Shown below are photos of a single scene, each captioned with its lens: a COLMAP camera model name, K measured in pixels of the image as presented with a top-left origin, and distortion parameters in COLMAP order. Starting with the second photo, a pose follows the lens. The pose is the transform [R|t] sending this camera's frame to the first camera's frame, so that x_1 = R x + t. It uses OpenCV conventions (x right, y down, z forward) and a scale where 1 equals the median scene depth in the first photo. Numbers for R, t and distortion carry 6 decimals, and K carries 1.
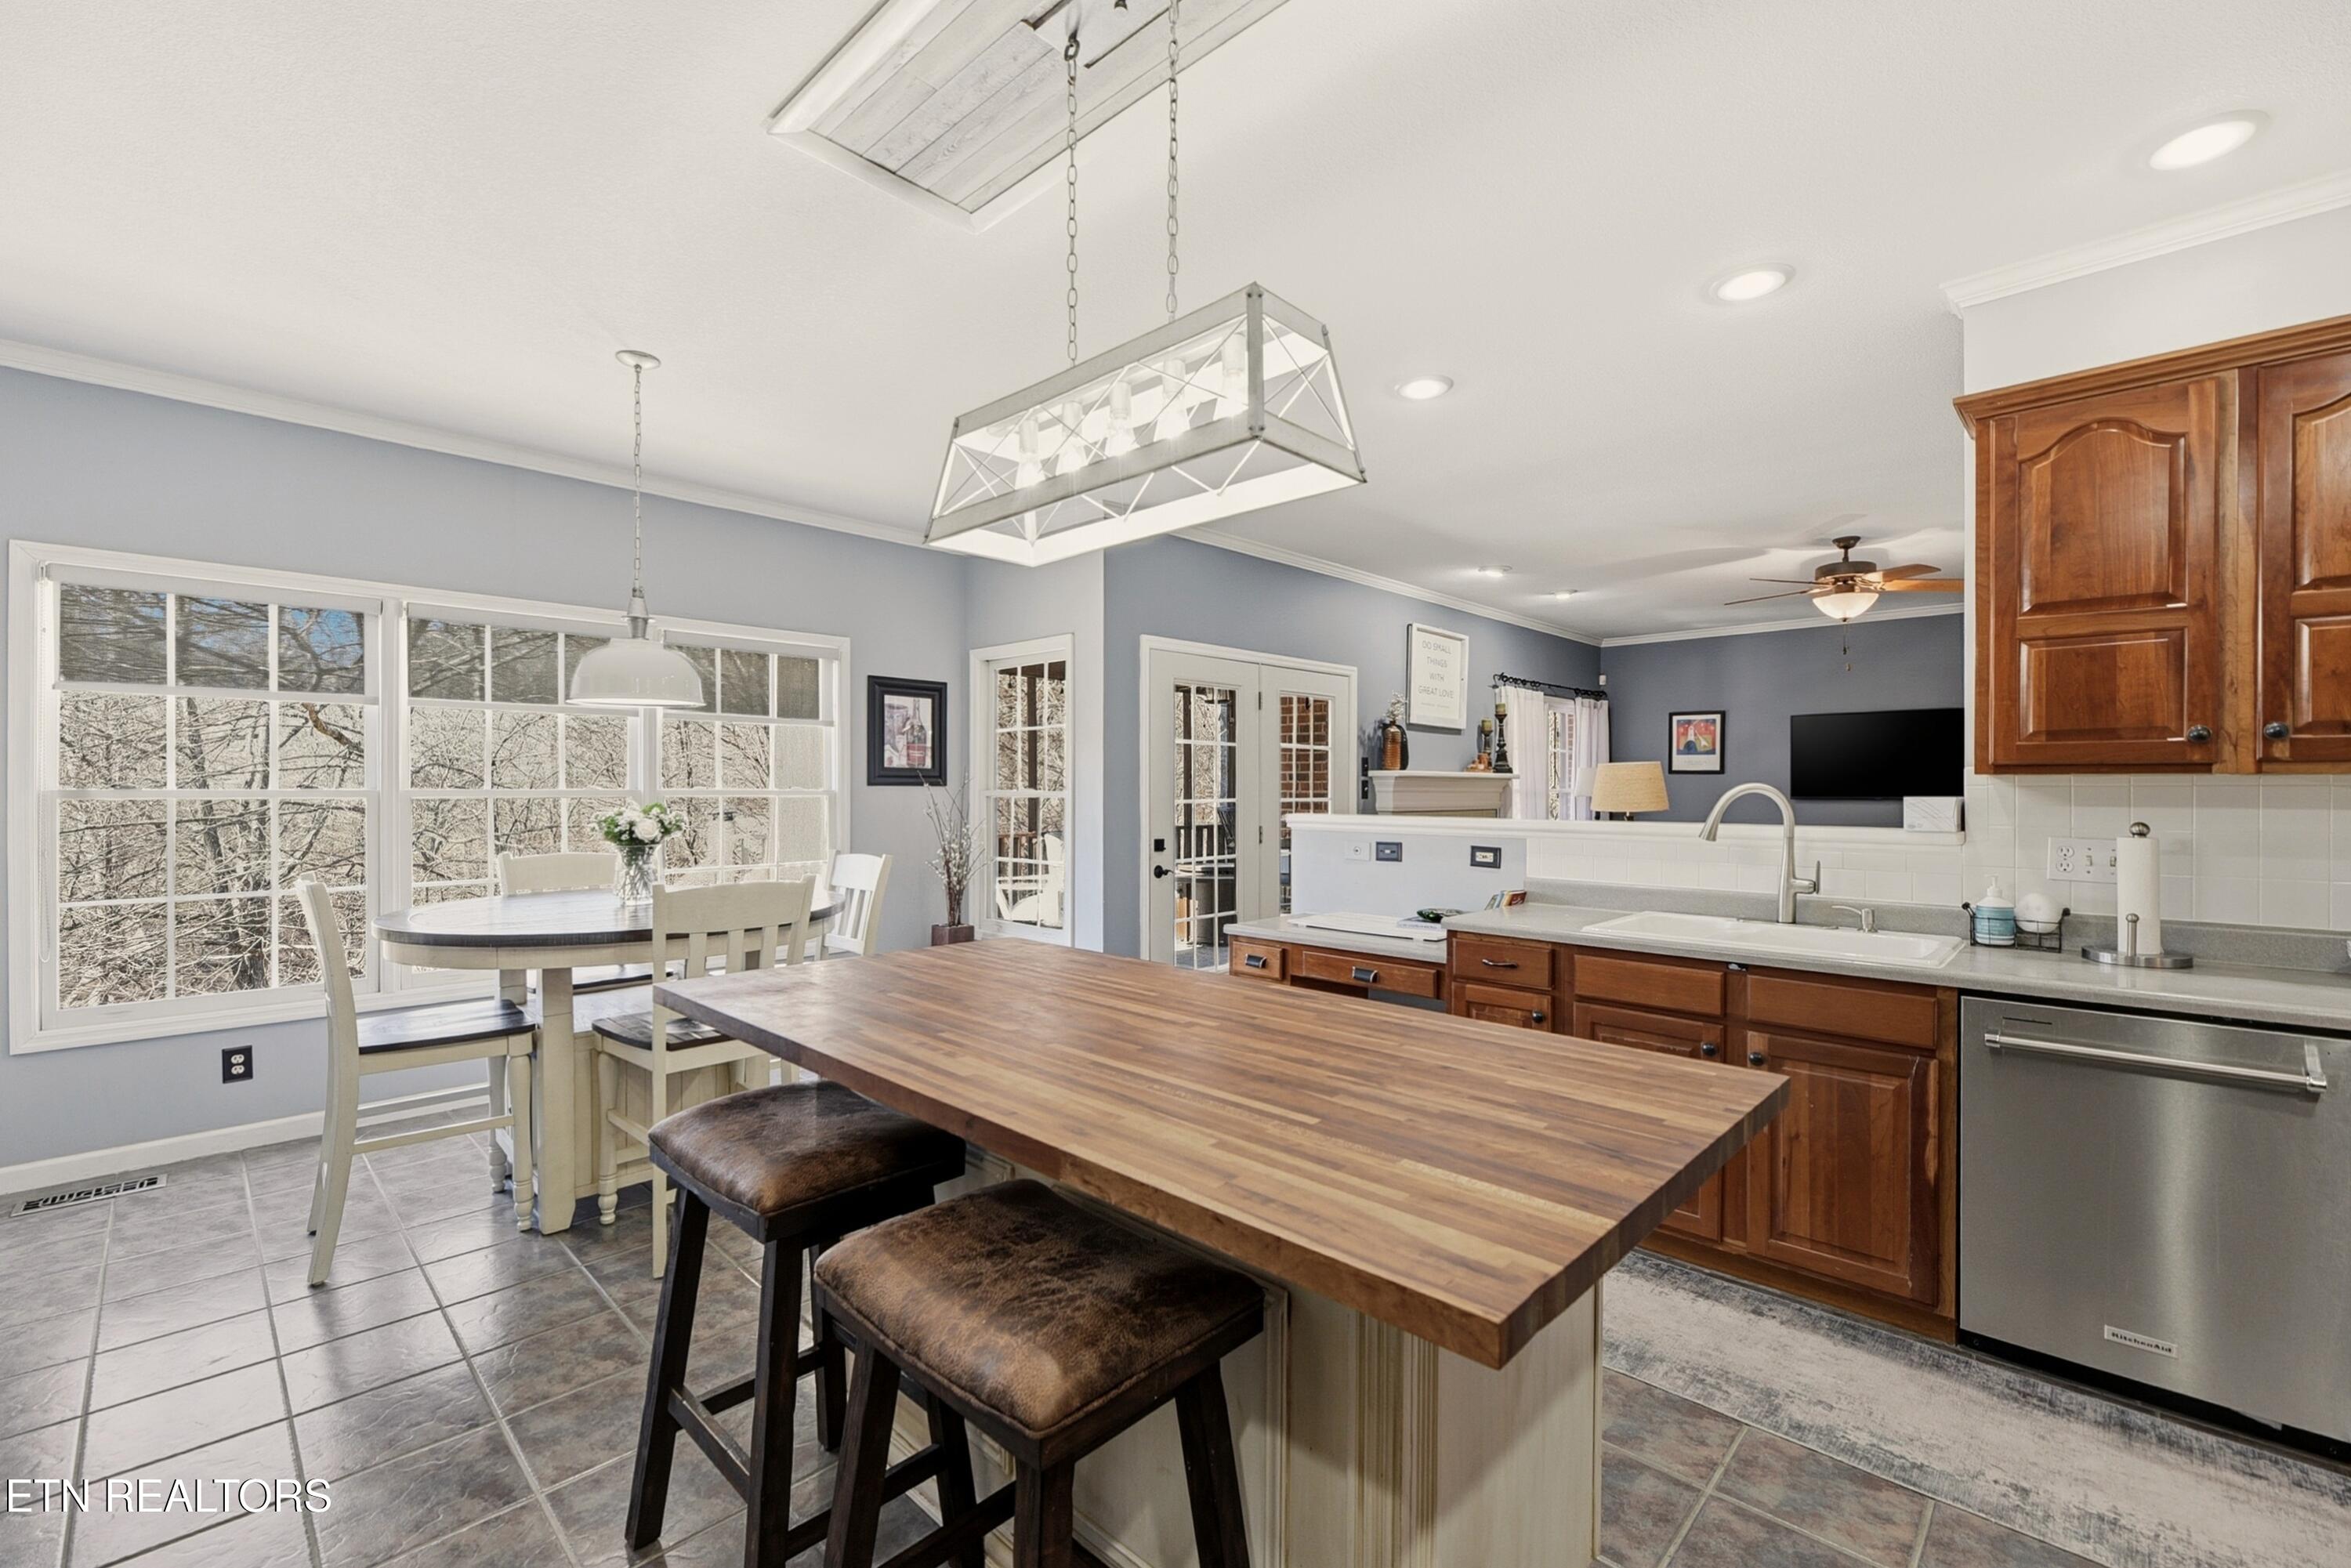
lens RADIAL K [[982.3, 0, 1171.3], [0, 982.3, 797.5], [0, 0, 1]] dist [-0.003017, -0.000294]
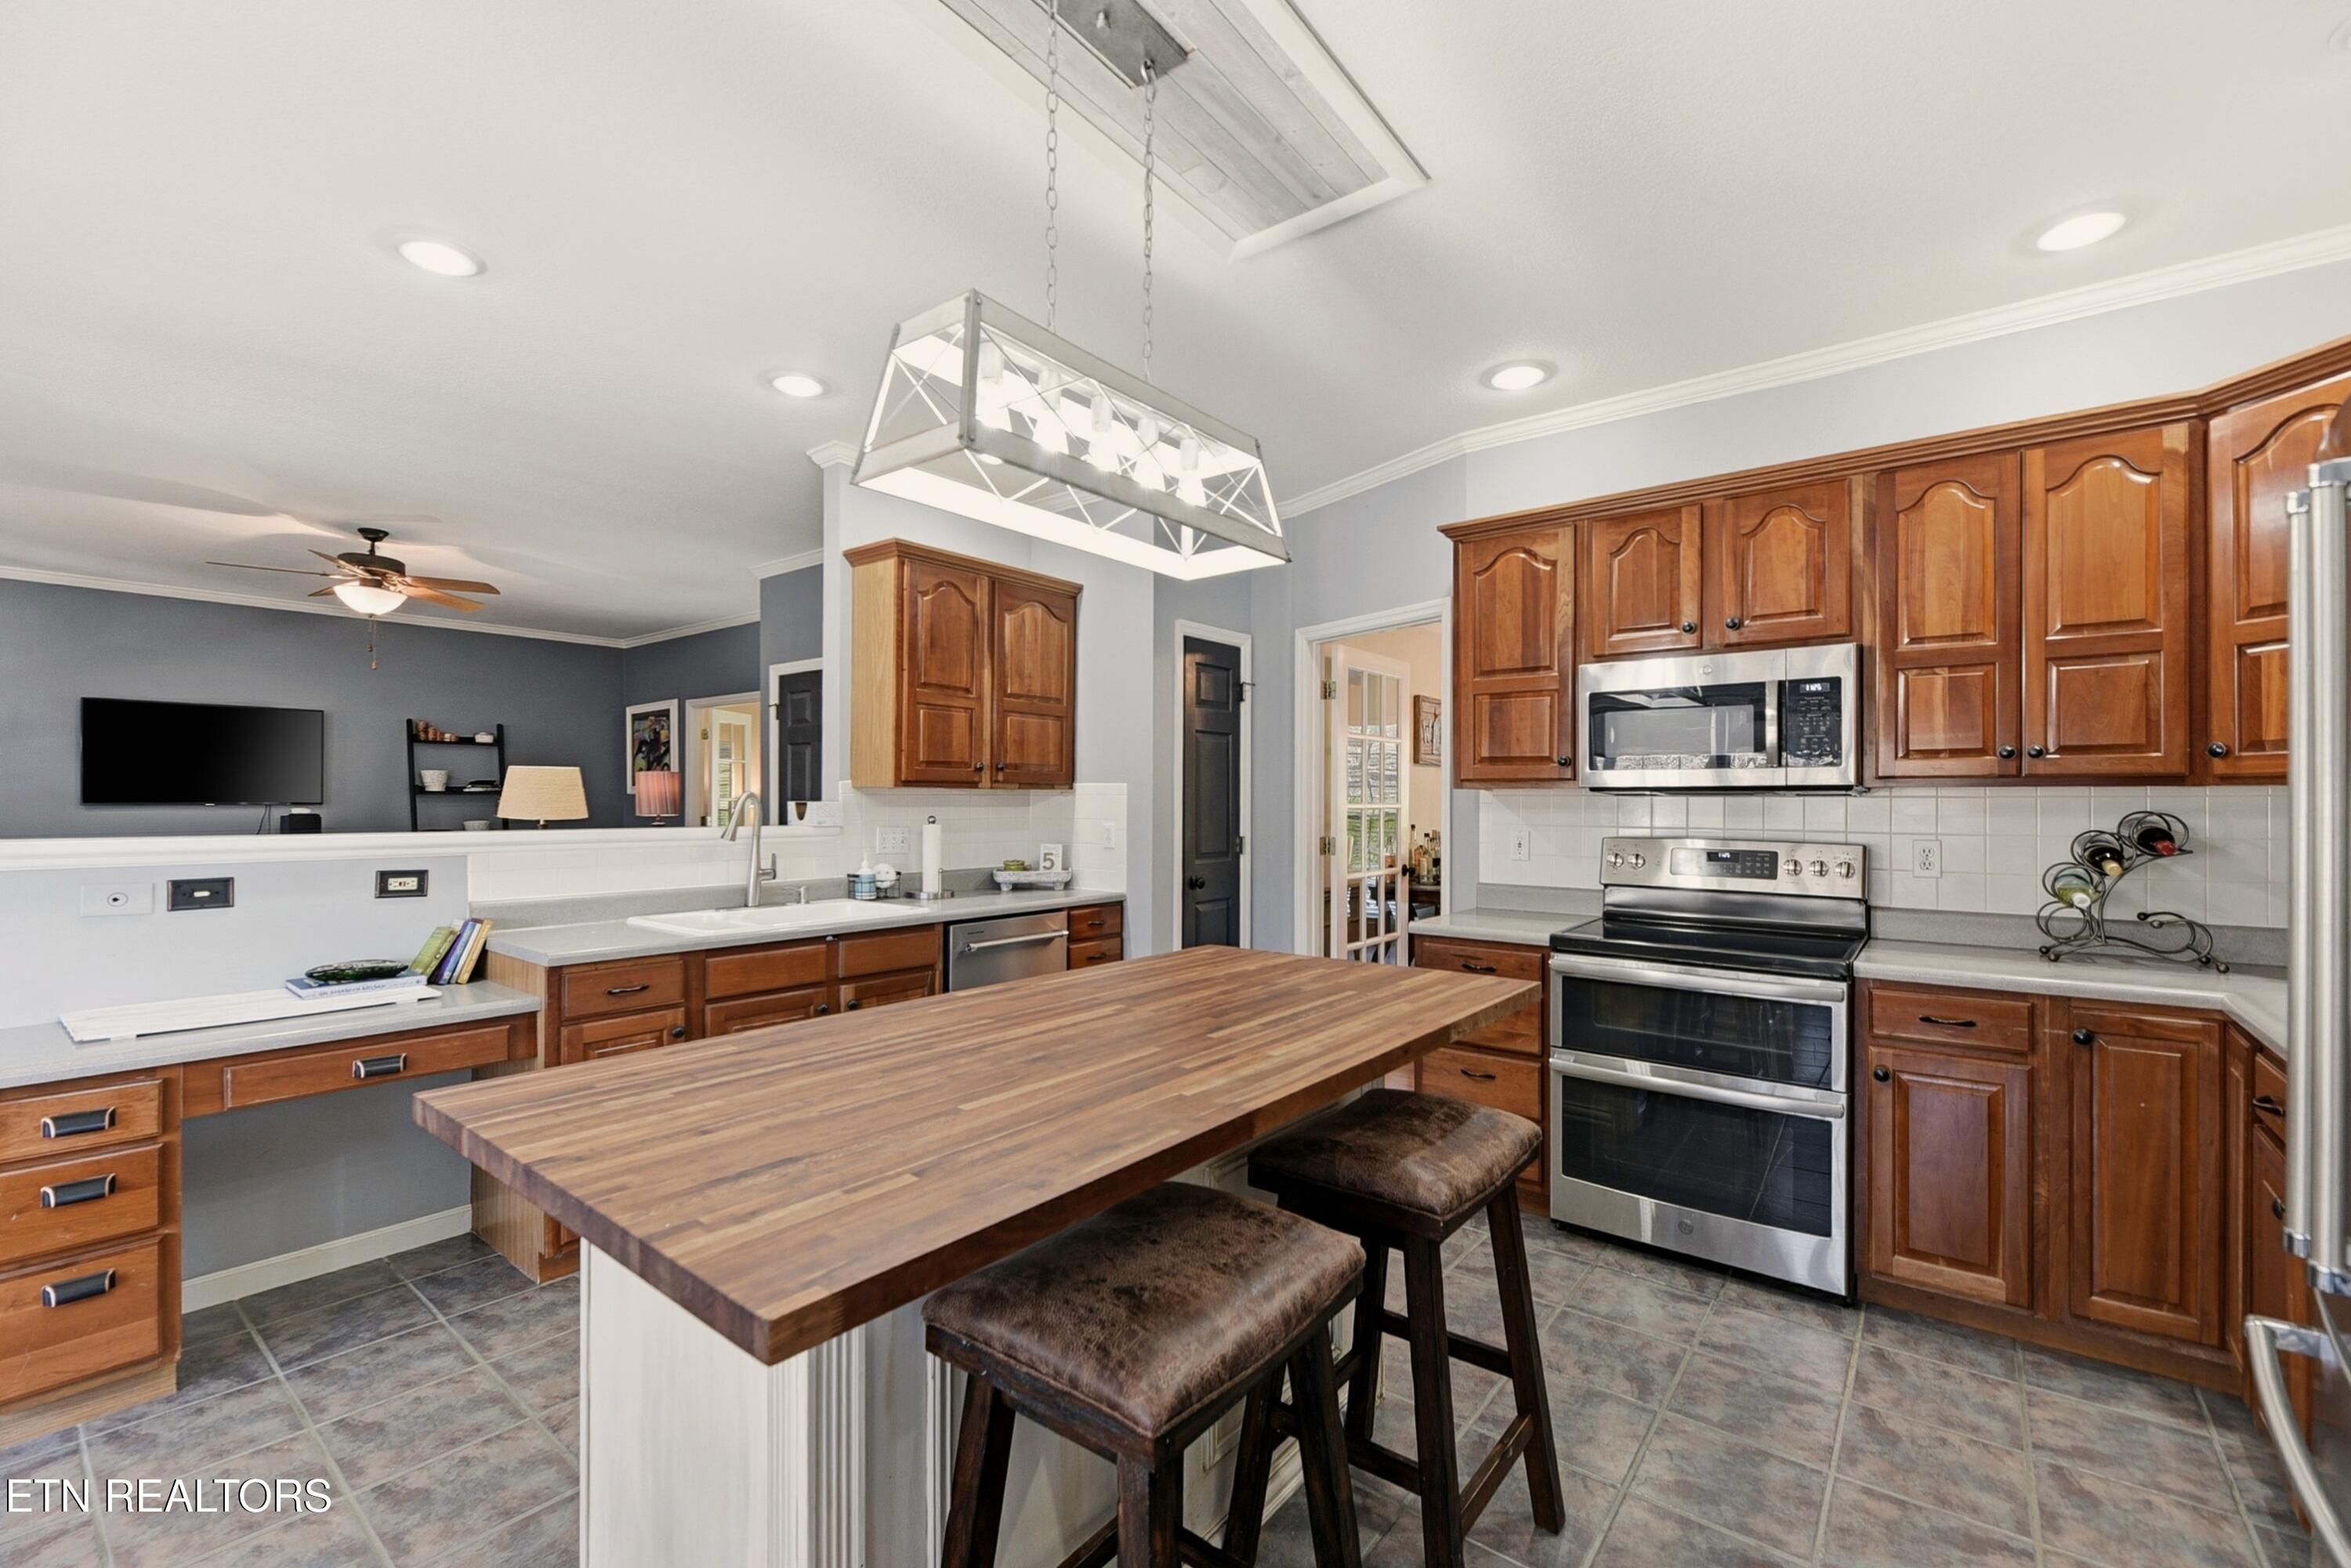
lens RADIAL K [[982.3, 0, 1171.3], [0, 982.3, 797.5], [0, 0, 1]] dist [-0.003017, -0.000294]
pose [[-0.097022, -0.002124, 0.995280, -0.710657], [0.004523, 0.999986, 0.002574, -0.008198], [-0.995272, 0.004751, -0.097011, 0.683744]]
